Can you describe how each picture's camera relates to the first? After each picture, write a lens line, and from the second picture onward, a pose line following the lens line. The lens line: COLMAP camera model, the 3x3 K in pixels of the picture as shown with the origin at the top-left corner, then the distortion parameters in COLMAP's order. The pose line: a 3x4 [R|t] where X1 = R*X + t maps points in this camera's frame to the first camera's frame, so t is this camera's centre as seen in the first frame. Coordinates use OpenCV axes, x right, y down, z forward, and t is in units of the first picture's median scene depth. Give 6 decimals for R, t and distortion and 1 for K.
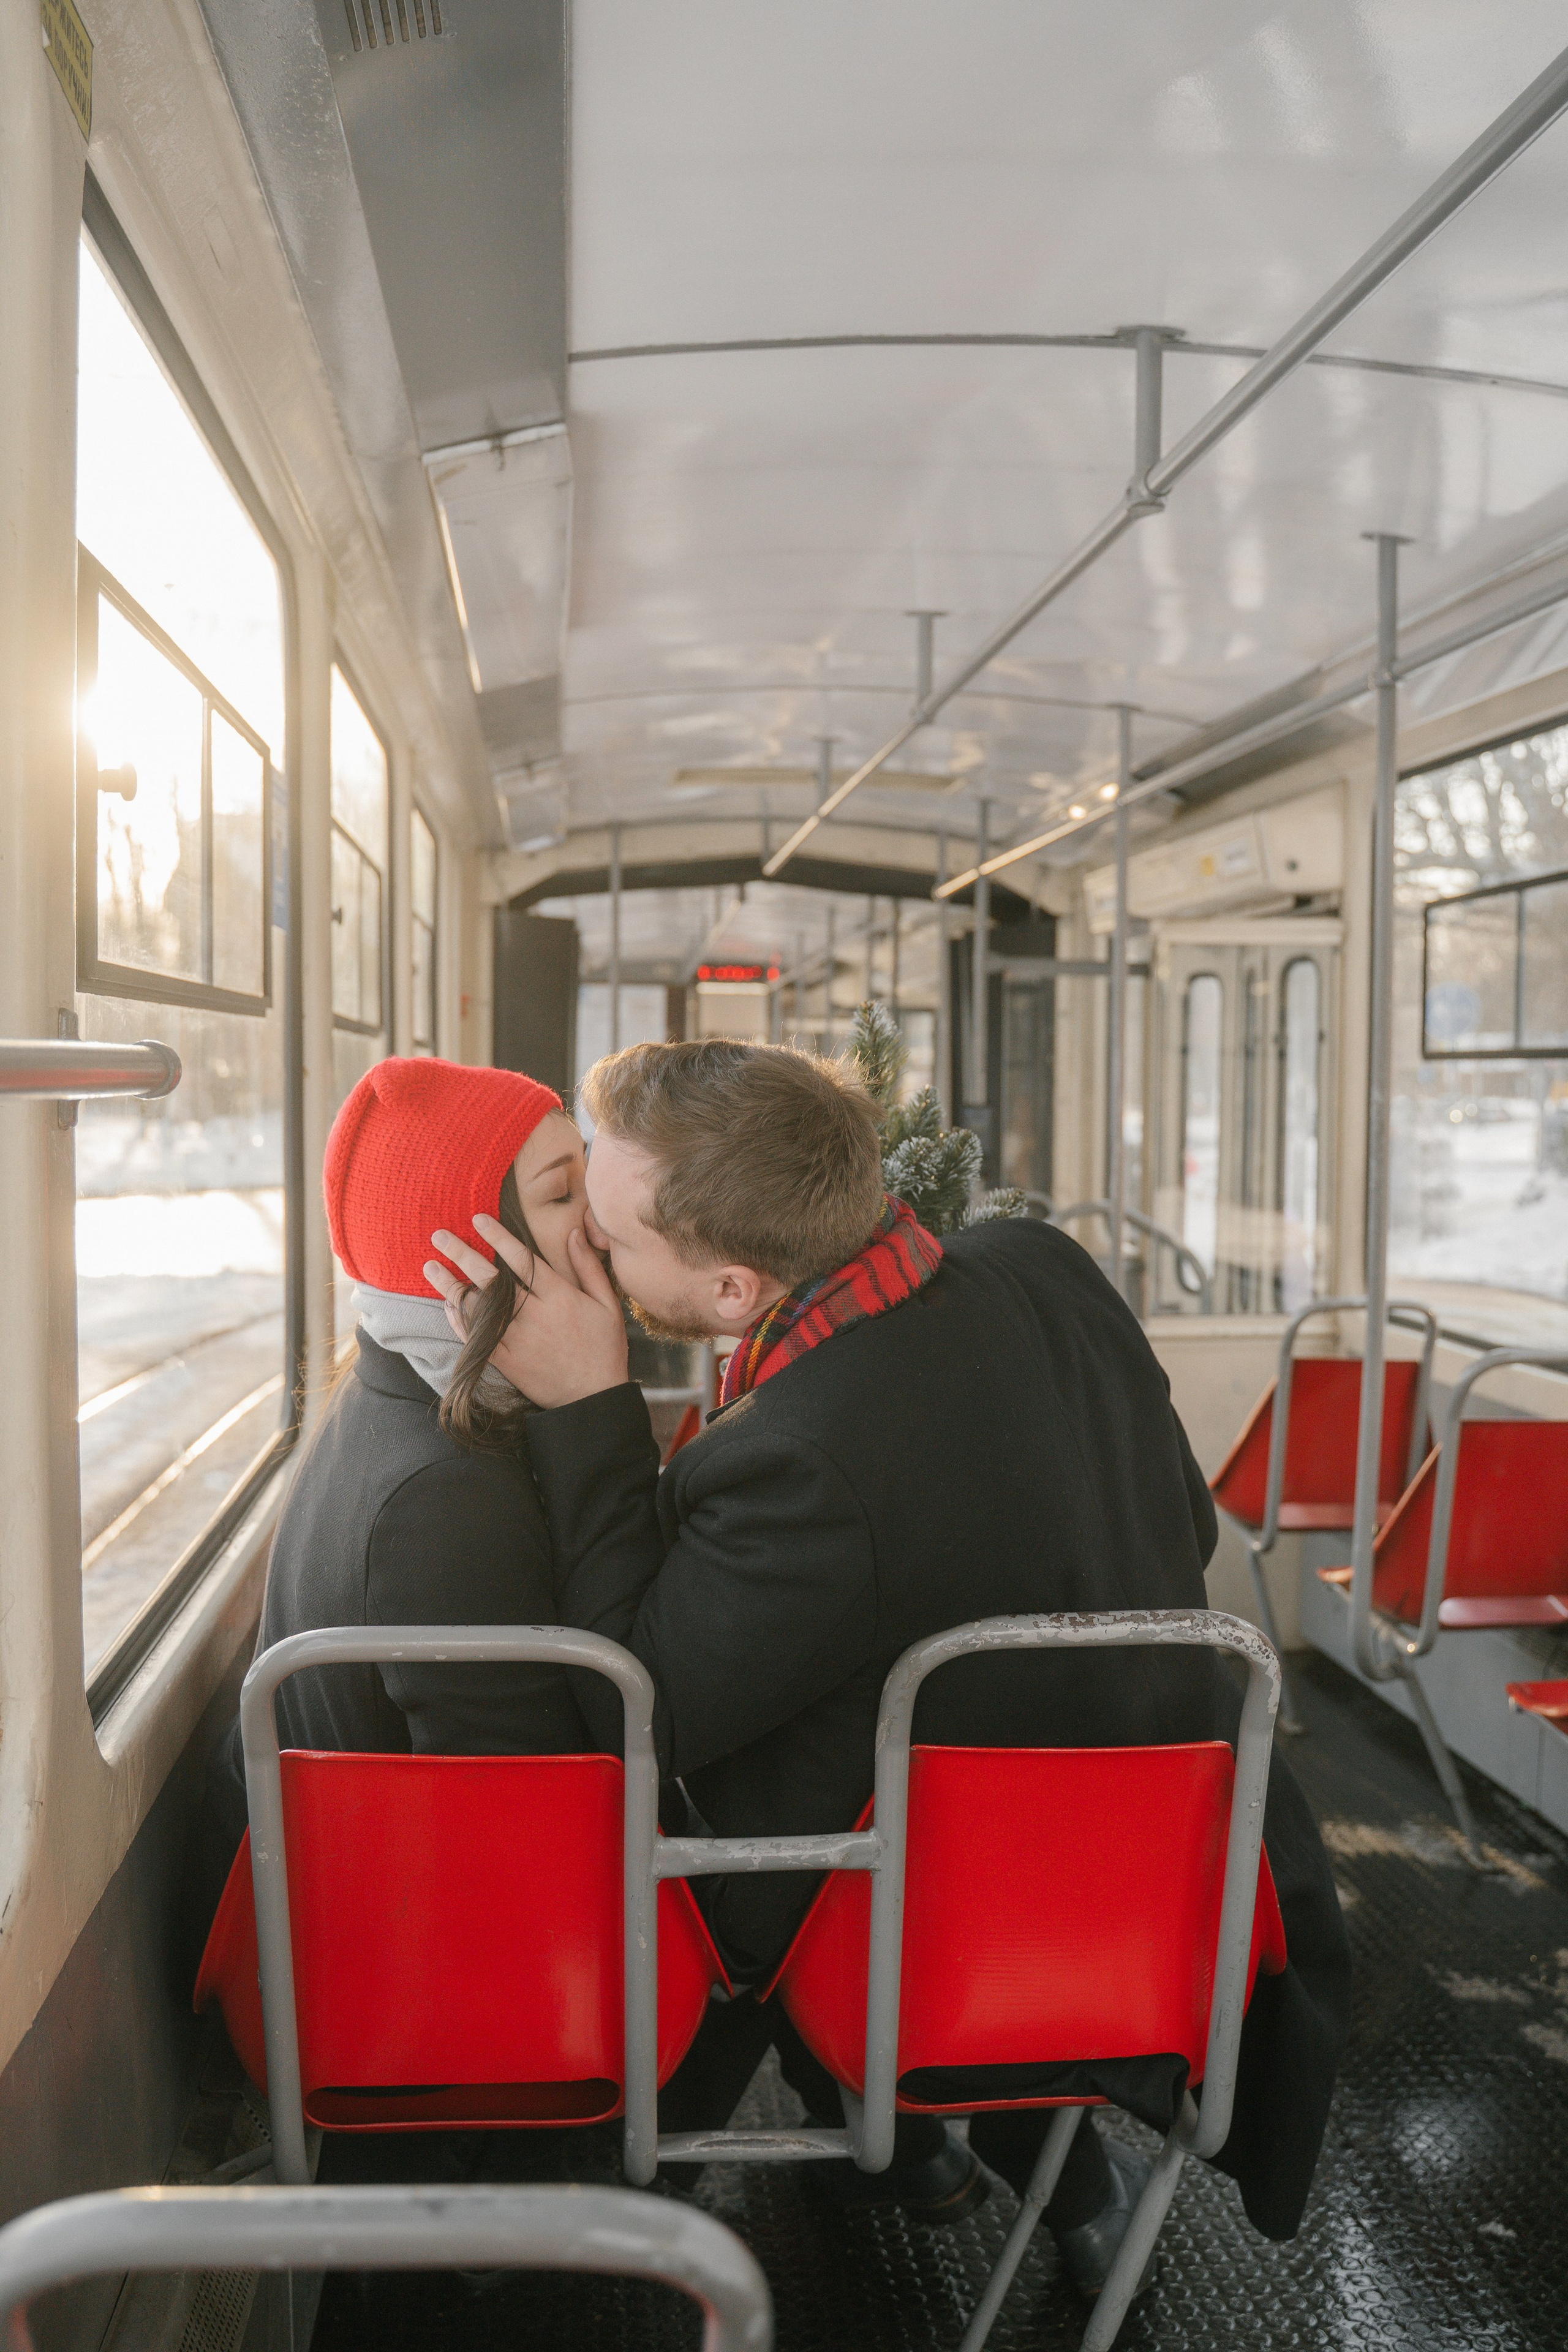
lens RADIAL K [[2116.0, 0, 741.3], [0, 2116.0, 1204.3], [0, 0, 1]] dist [-0.097616, 0.034578]
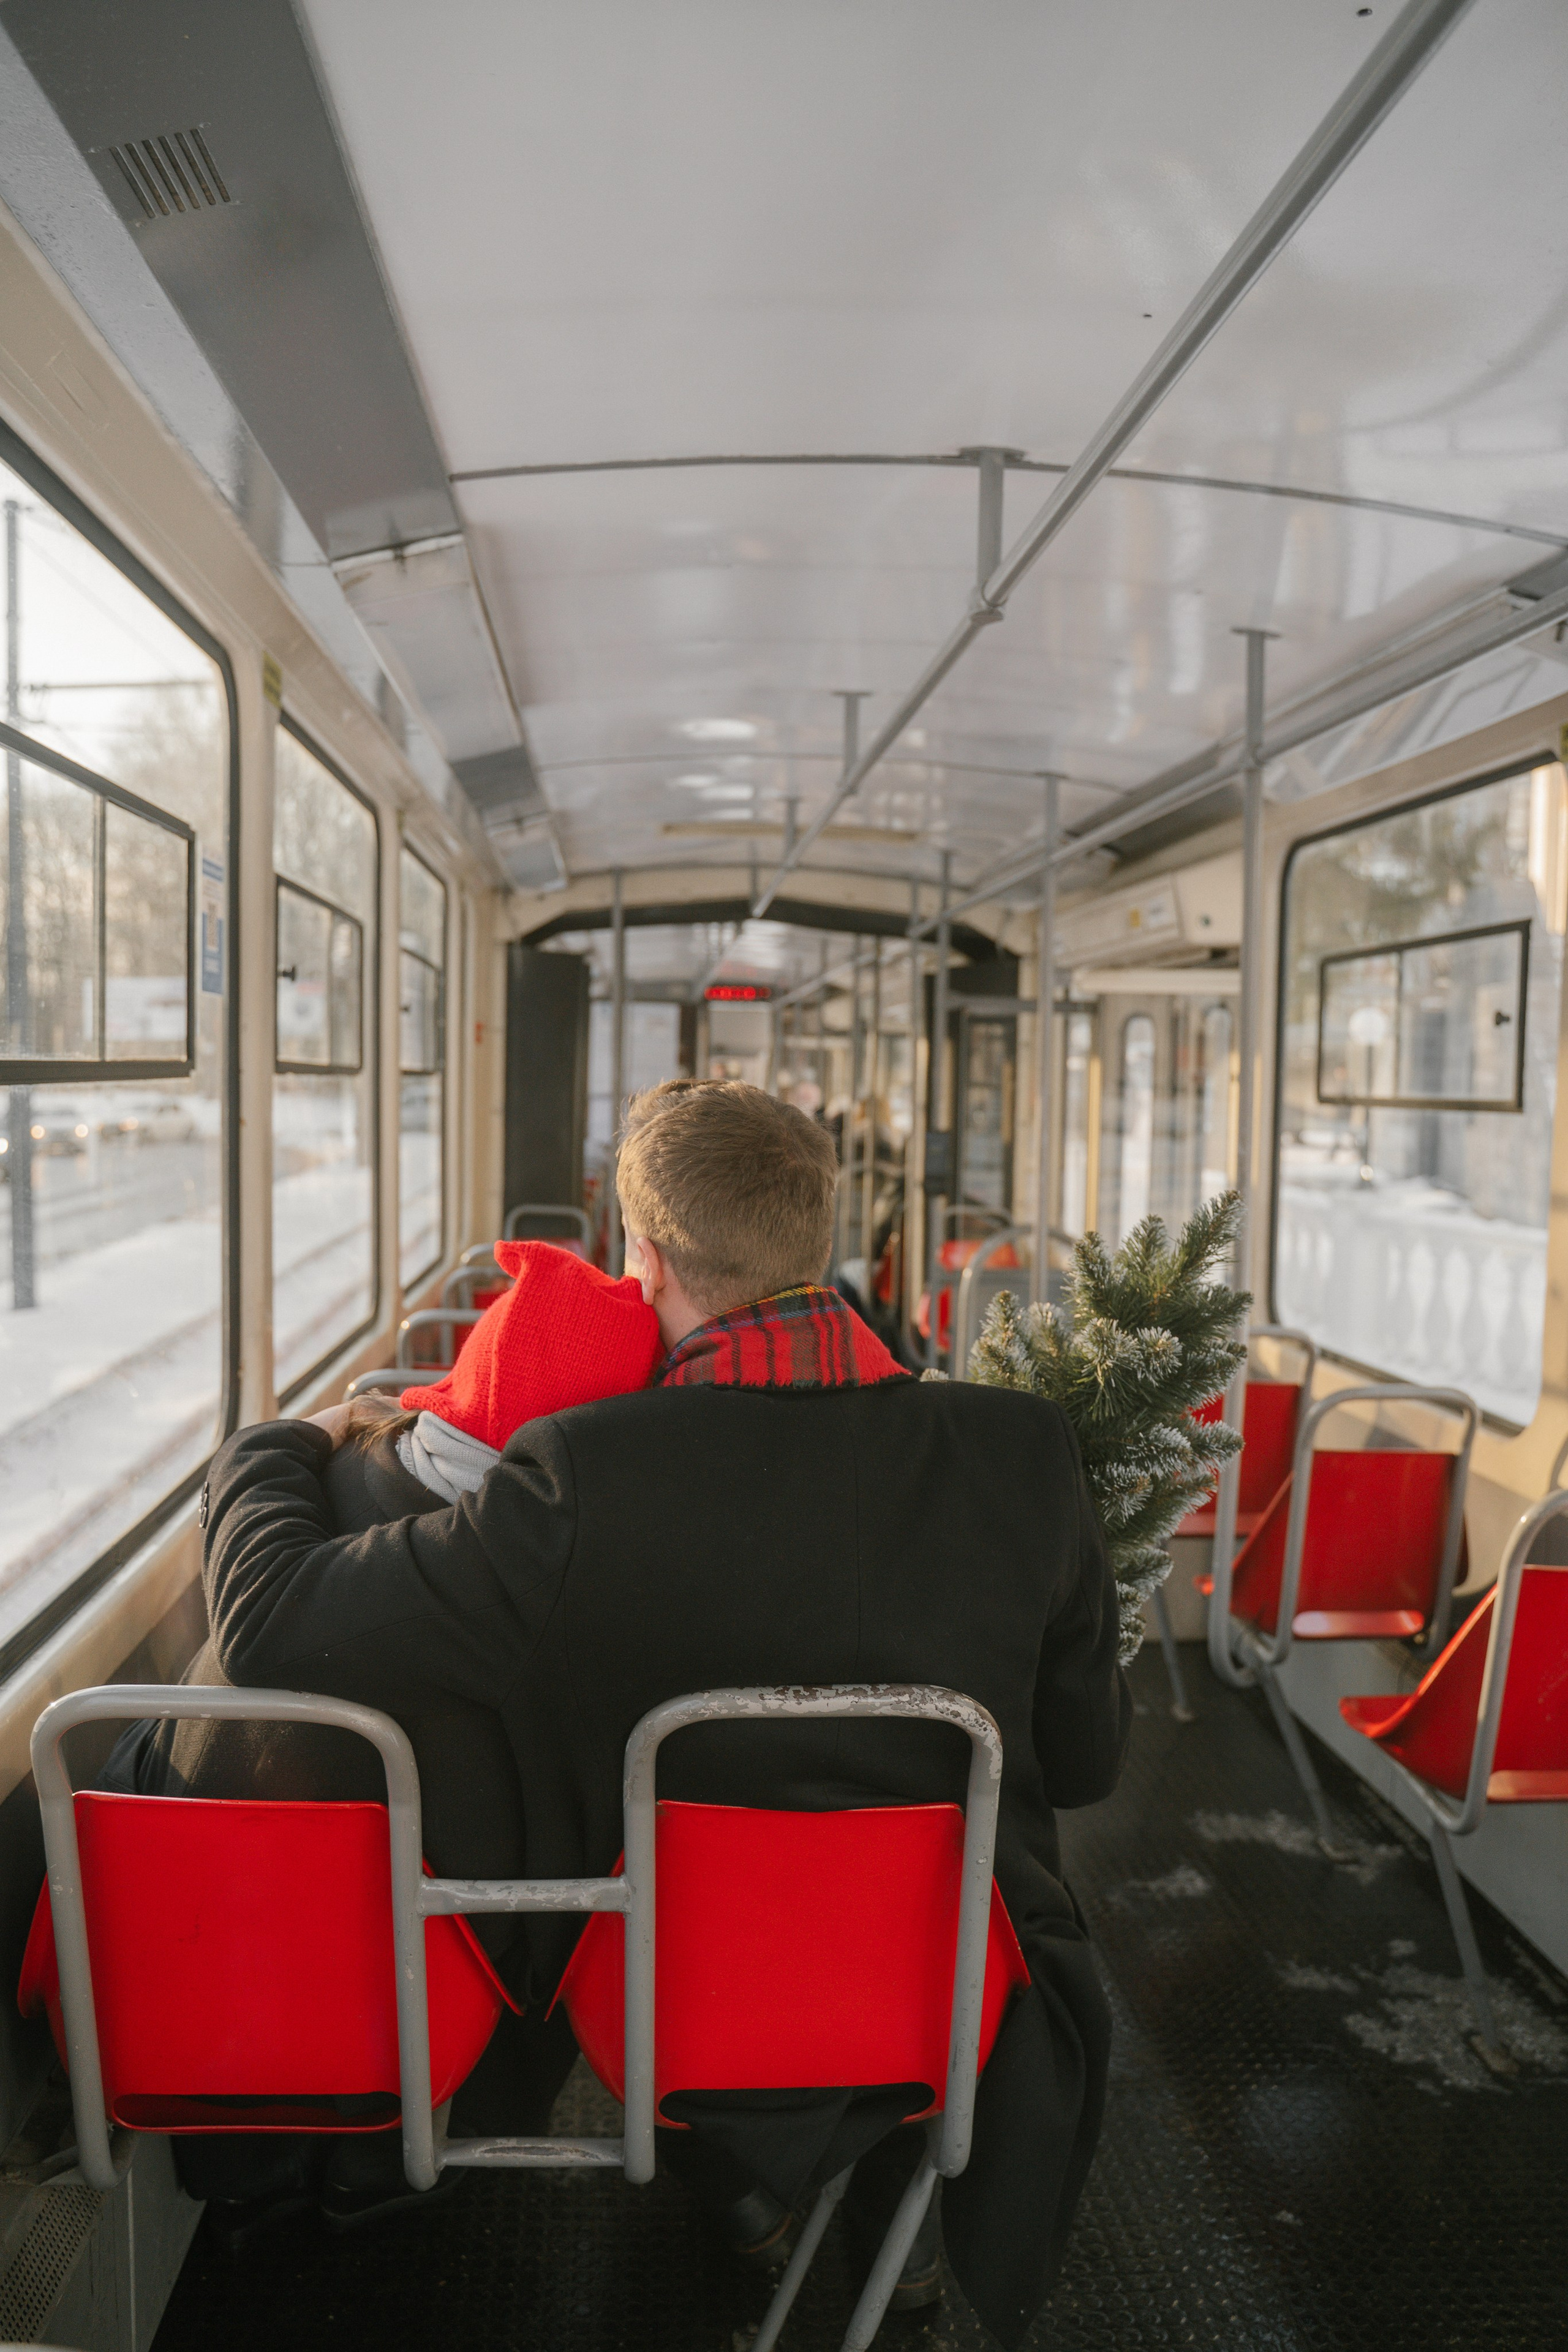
lens RADIAL K [[1866.7, 0, 966.8], [0, 1866.7, 1129.3], [0, 0, 1]] dist [-0.097713, 0.036127]
pose [[0.999930, 0.011860, 0.000456, 0.180187], [-0.011861, 0.999929, 0.001337, -0.068634], [-0.000440, -0.001342, 0.999999, 0.044302]]
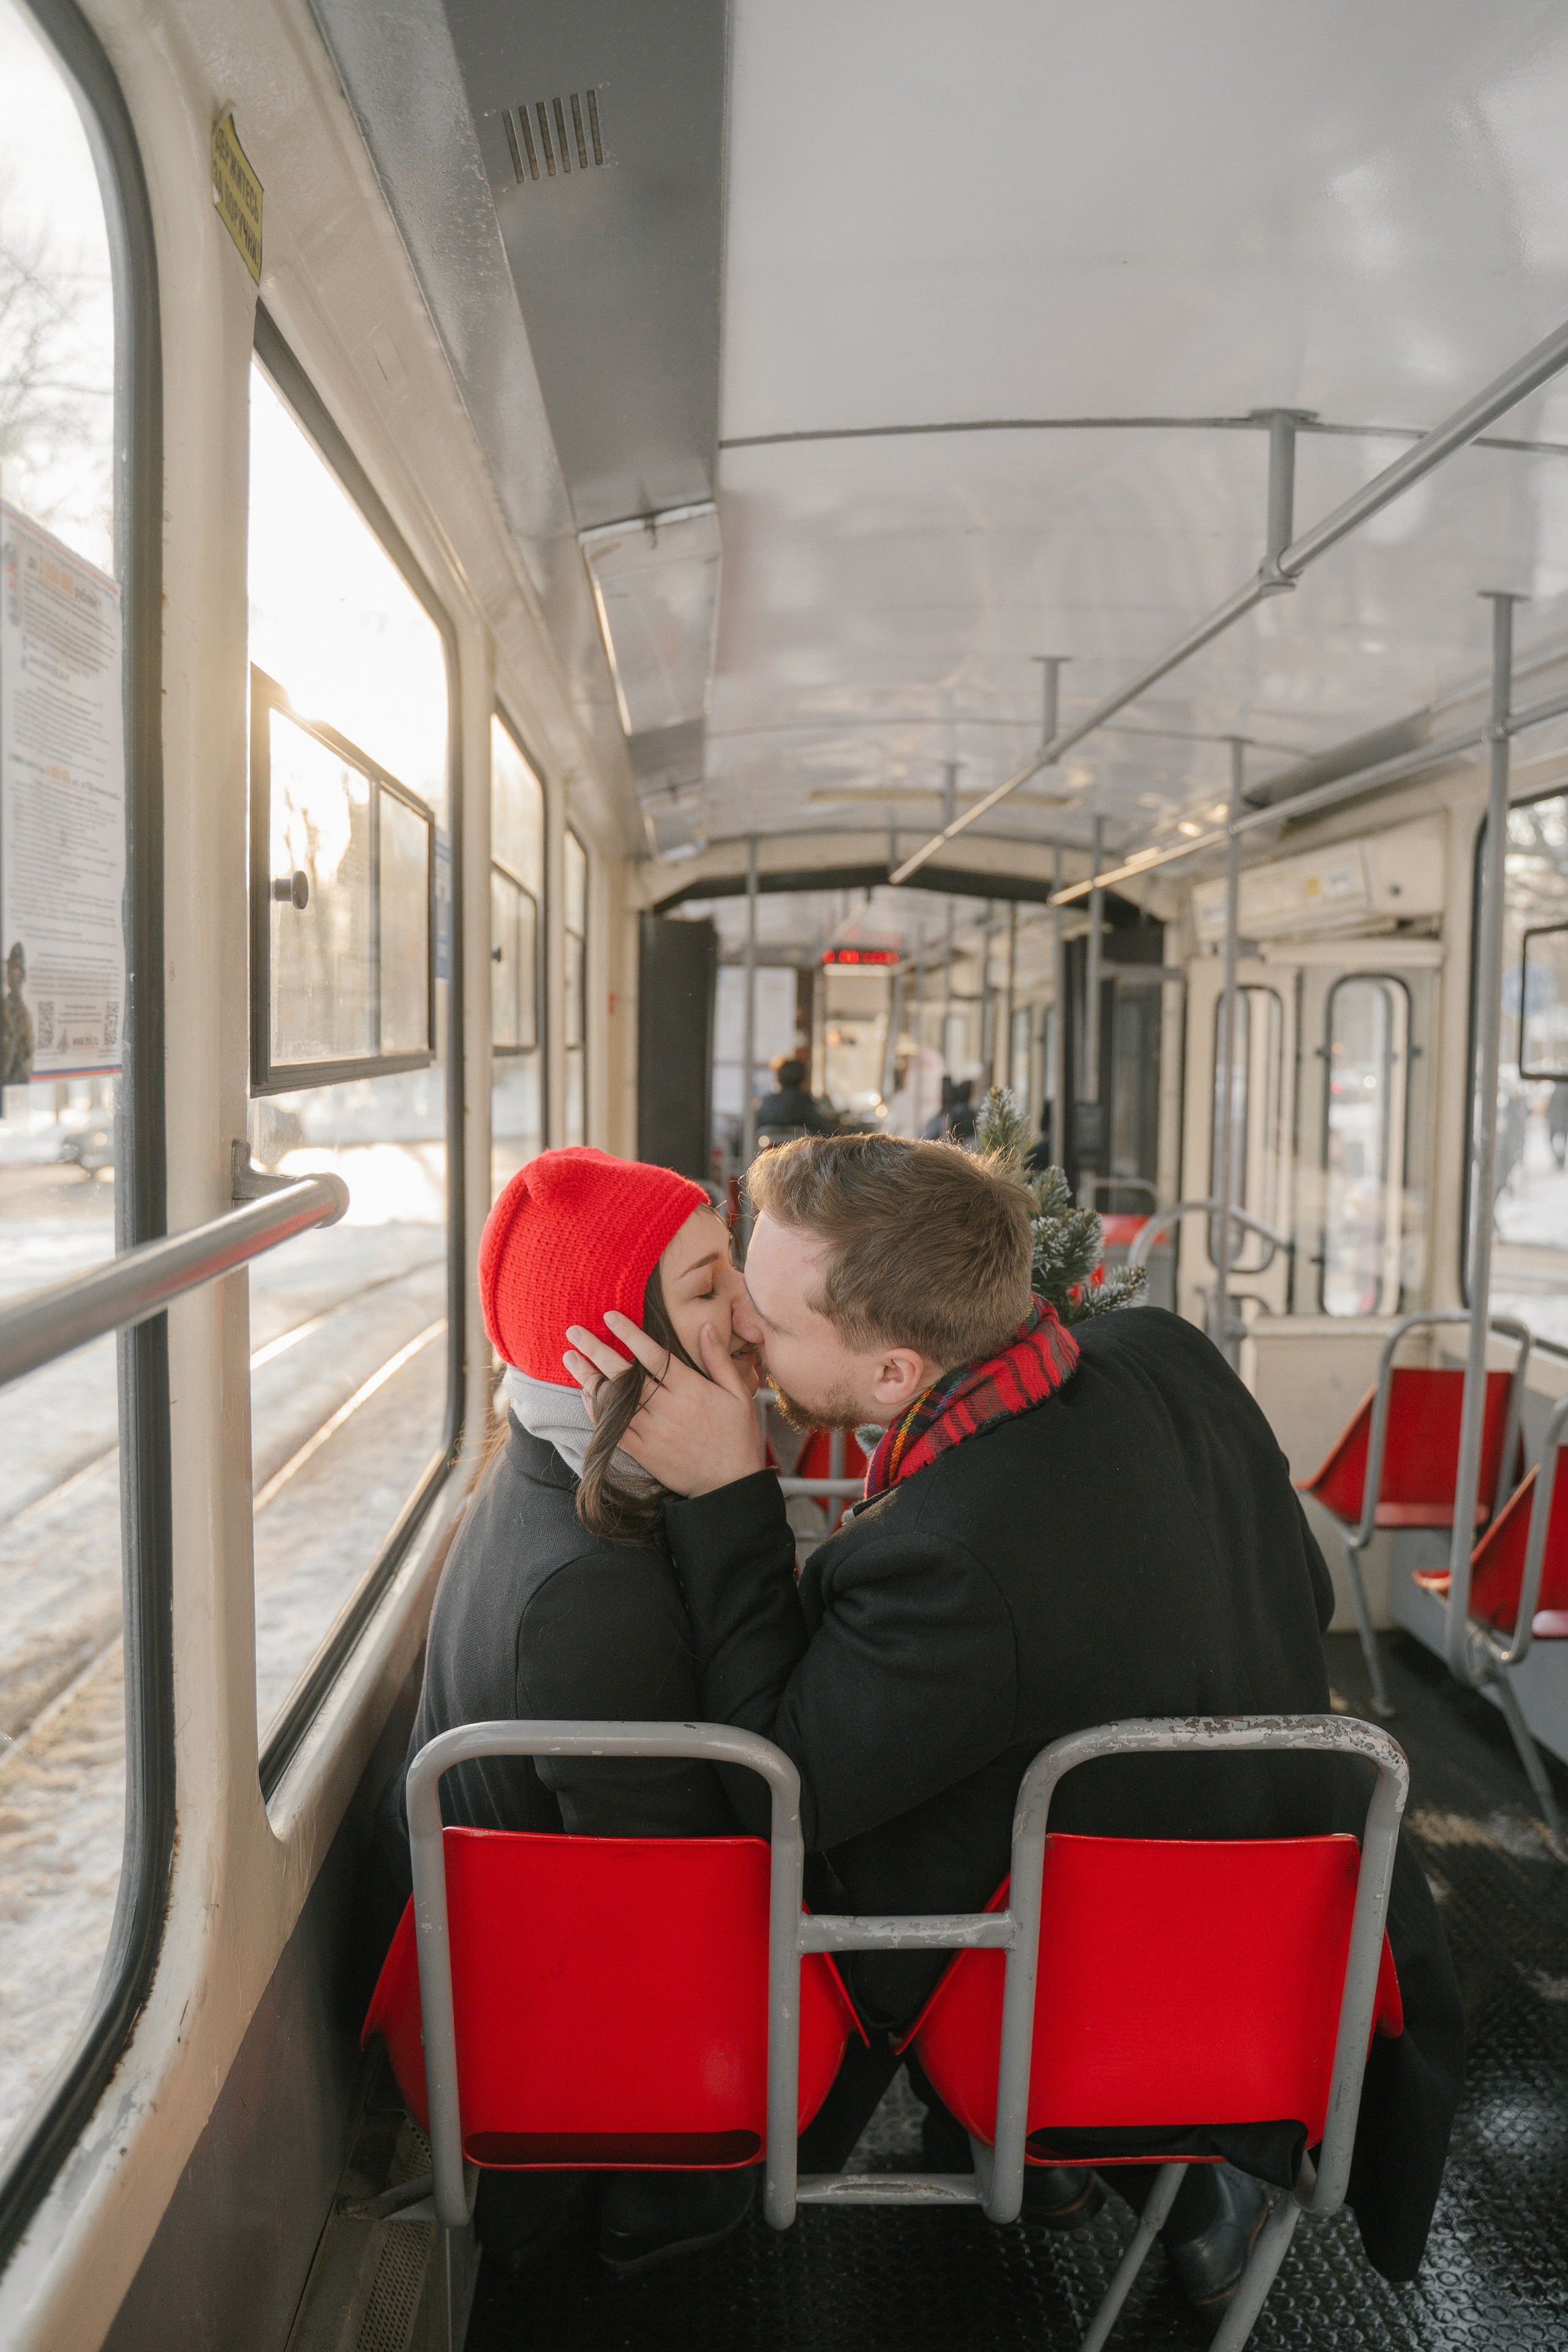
lens RADIAL K [[1866.7, 0, 732.1], [0, 1866.7, 1089.2], [0, 0, 1]] dist [-0.097713, 0.036127]
pose [[0.998214, 0.008688, -0.059111, -0.018353], [-0.007782, 0.999849, 0.015531, -0.094144], [0.059237, -0.015043, 0.998131, 0.071310]]
